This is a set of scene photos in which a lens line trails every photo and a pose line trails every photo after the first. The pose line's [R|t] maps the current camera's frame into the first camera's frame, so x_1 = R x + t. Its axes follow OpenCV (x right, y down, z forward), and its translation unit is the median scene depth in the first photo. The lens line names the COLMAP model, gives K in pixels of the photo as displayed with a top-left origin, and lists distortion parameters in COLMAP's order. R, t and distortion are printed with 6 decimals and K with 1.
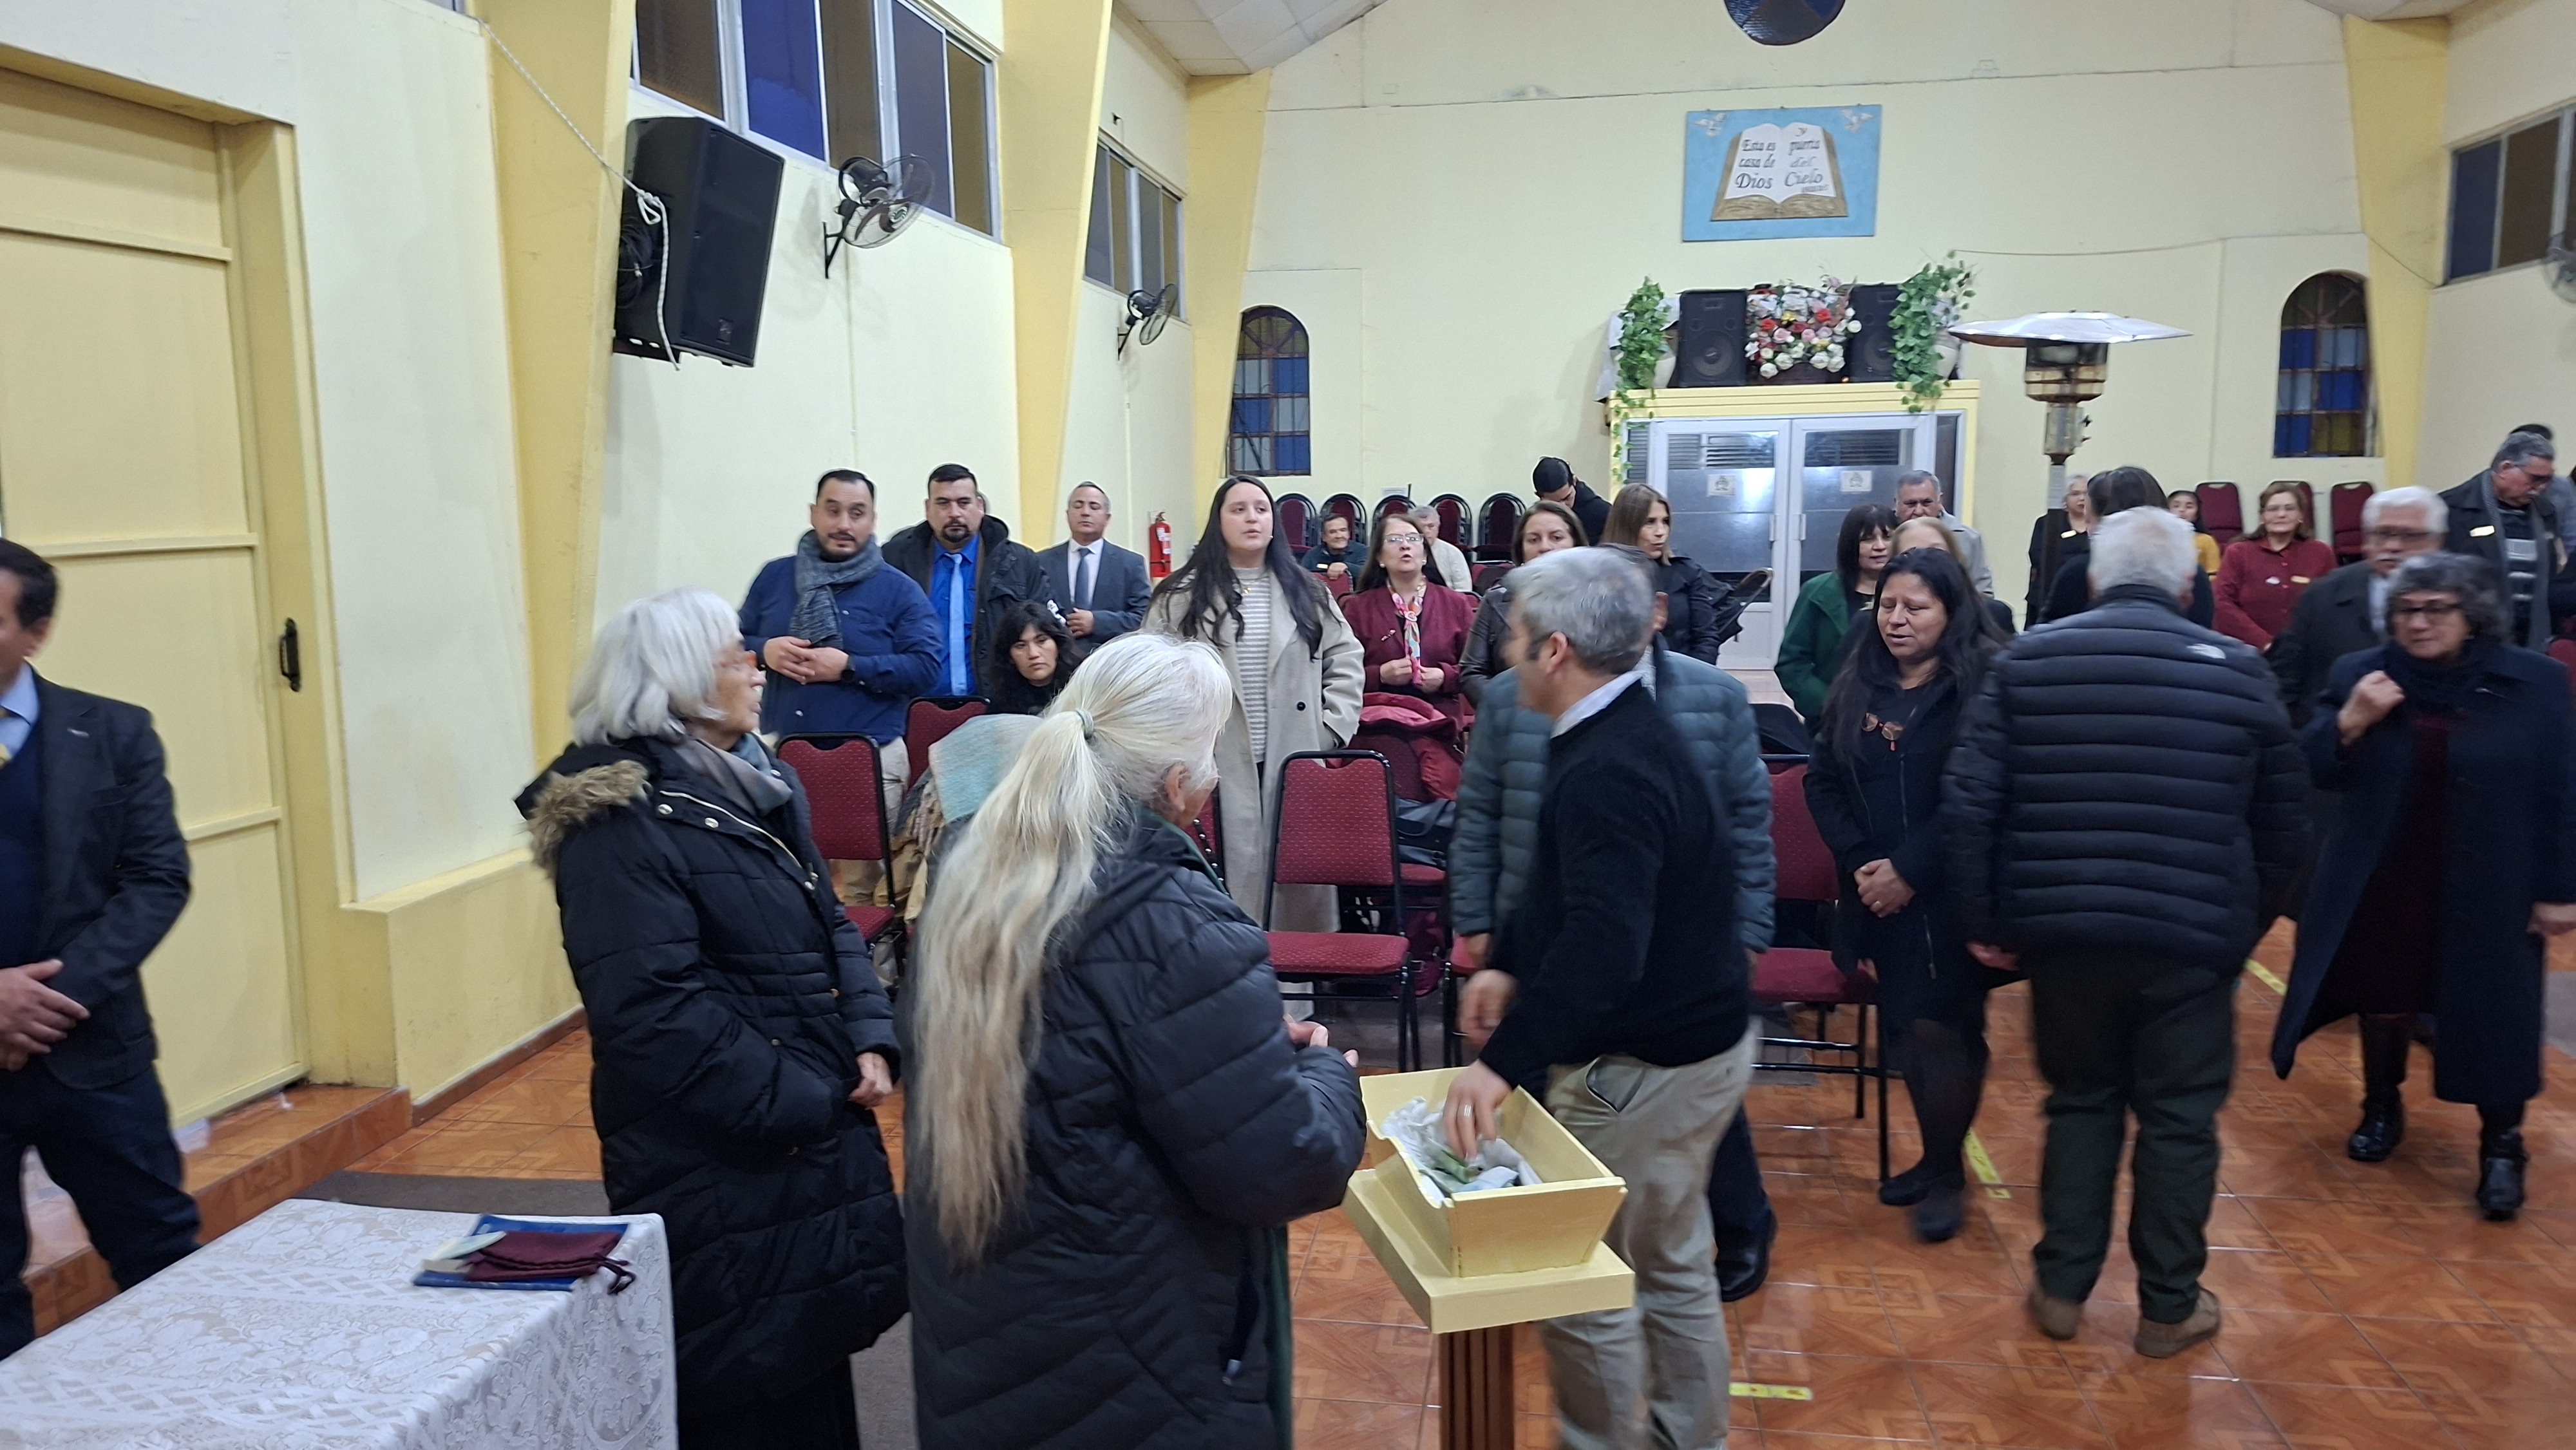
lens RADIAL K [[1757.1, 0, 1322.2], [0, 1757.1, 717.1], [0, 0, 1]] dist [0.066827, -0.083621]
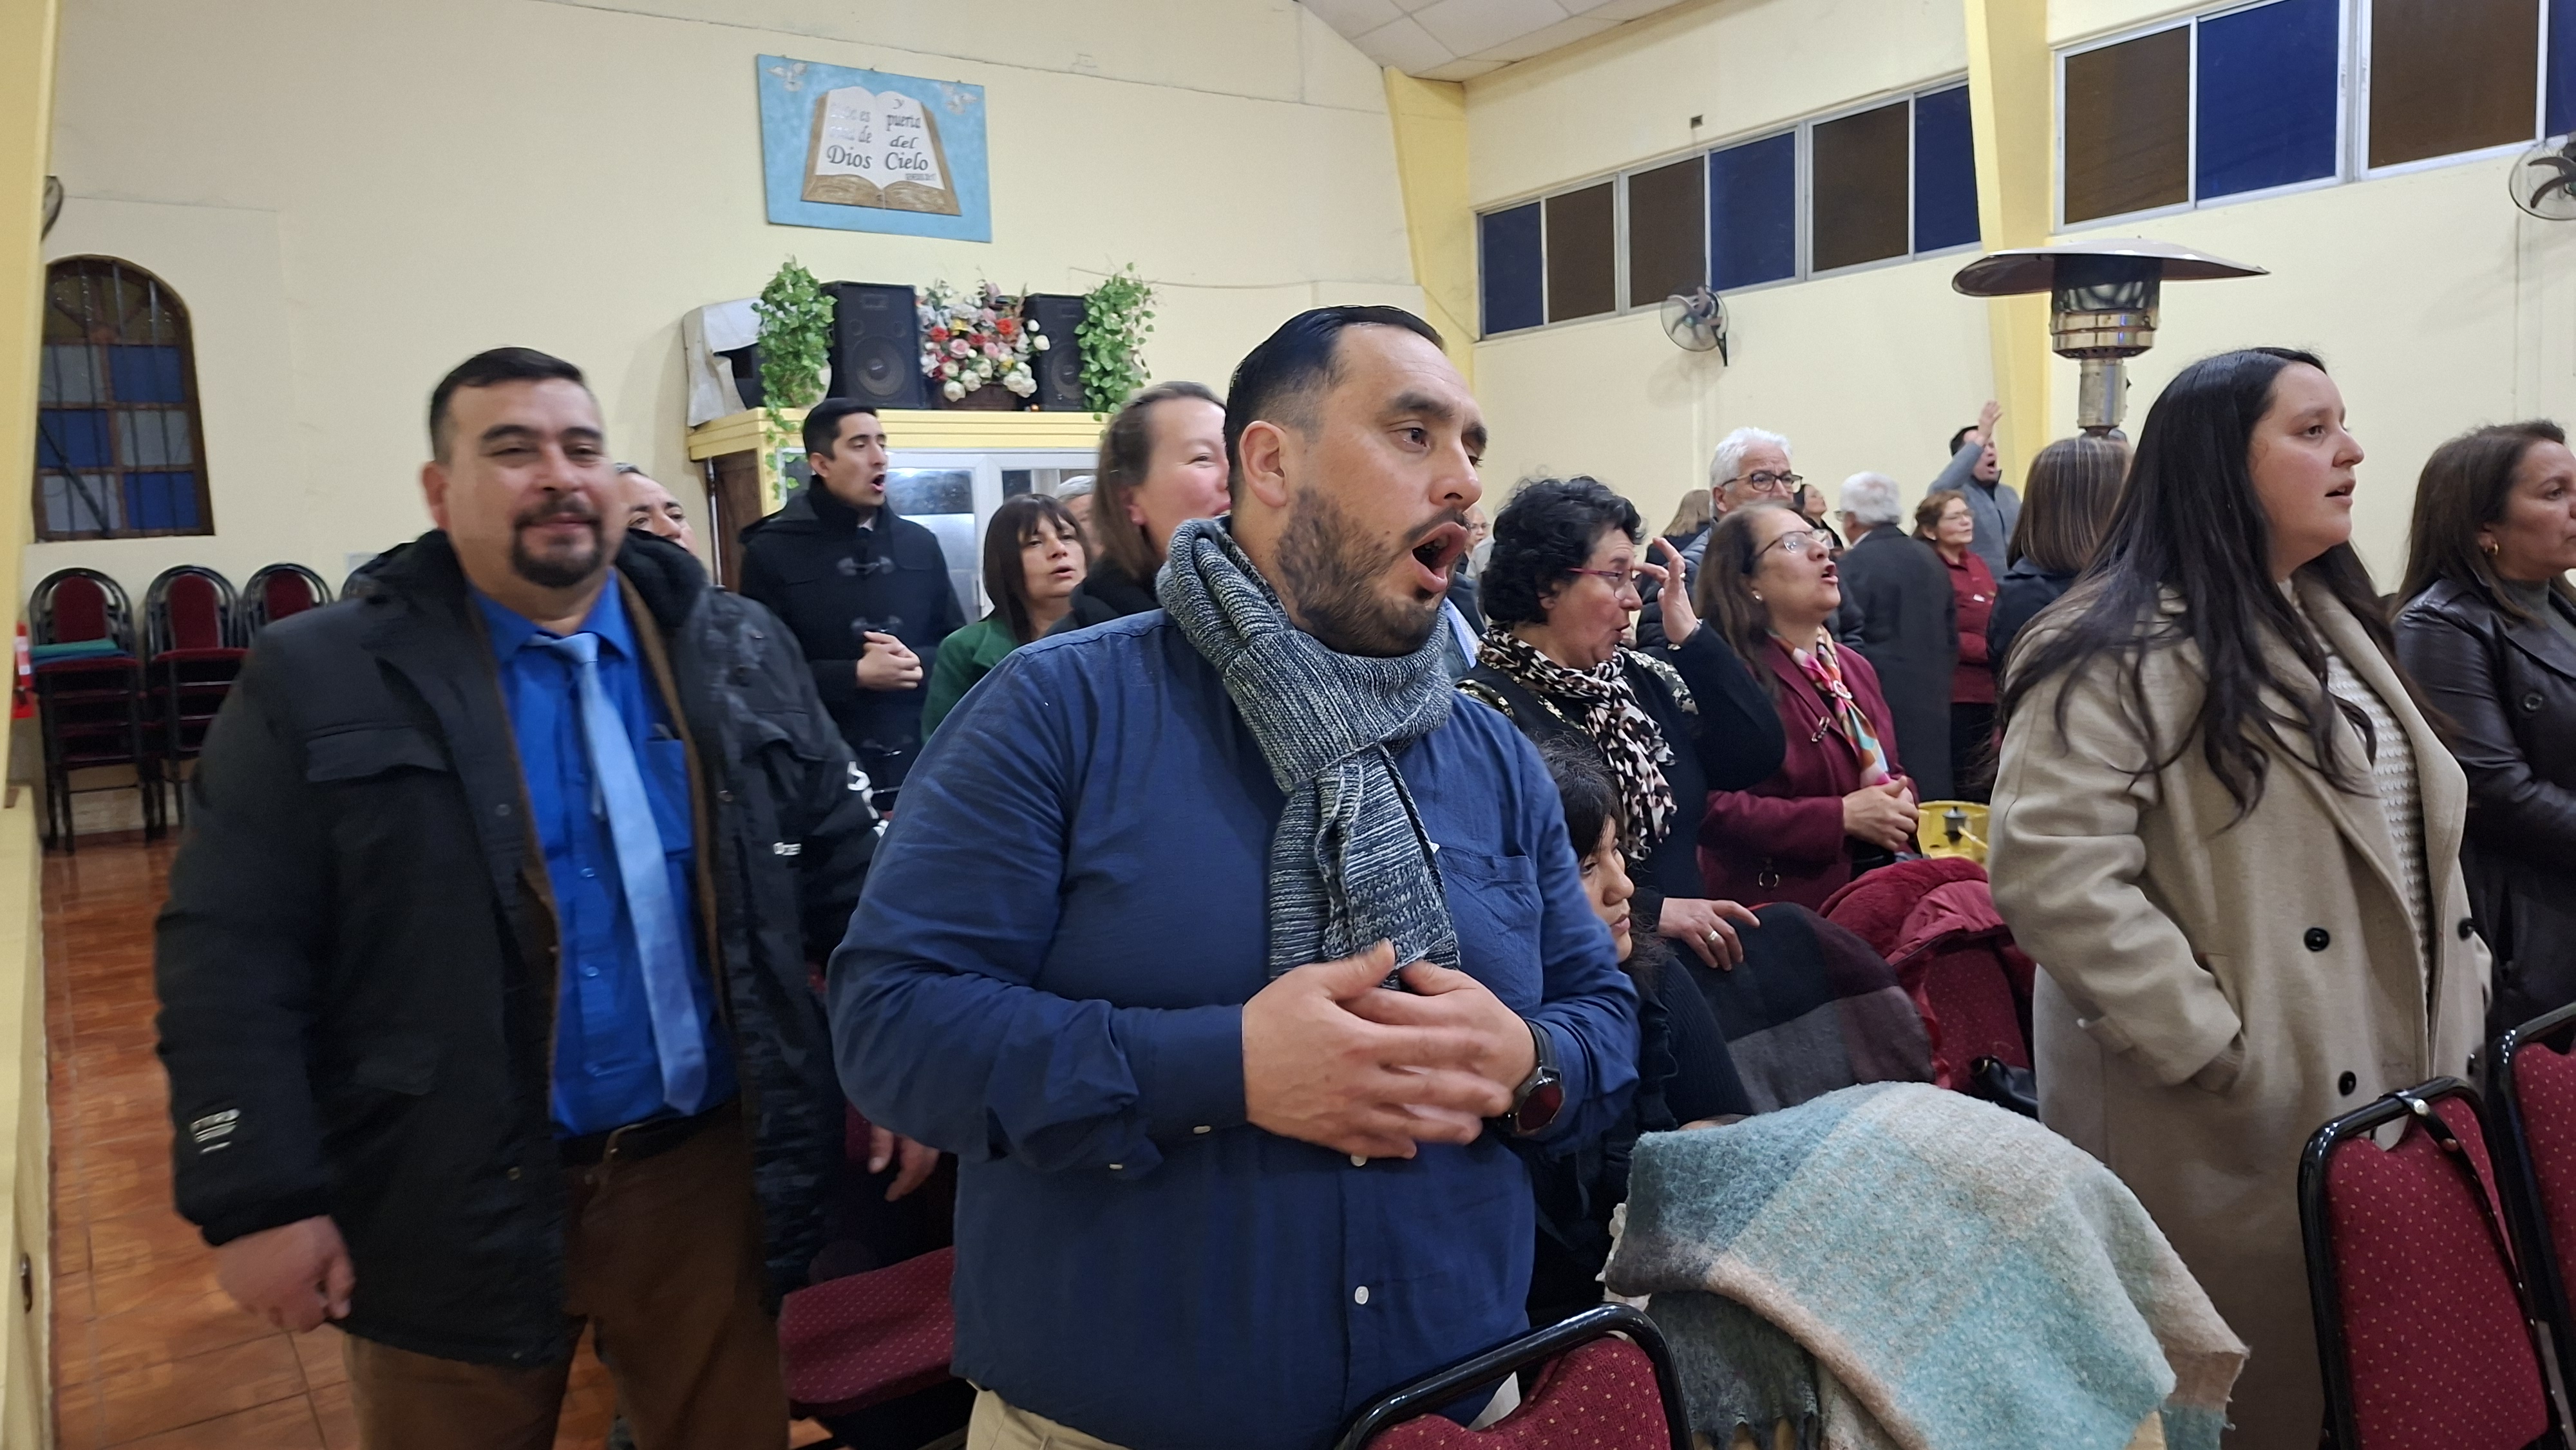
lens RADIAL K [[1757.1, 0, 1325.9], [0, 1757.1, 742.8], [0, 0, 1]] dist [0.066827, -0.083621]
pose [[0.727424, -0.093901, 0.679733, -0.178003], [0.119850, 0.992752, 0.008883, -0.027990], [-0.675641, 0.075005, 0.733406, 0.326418]]
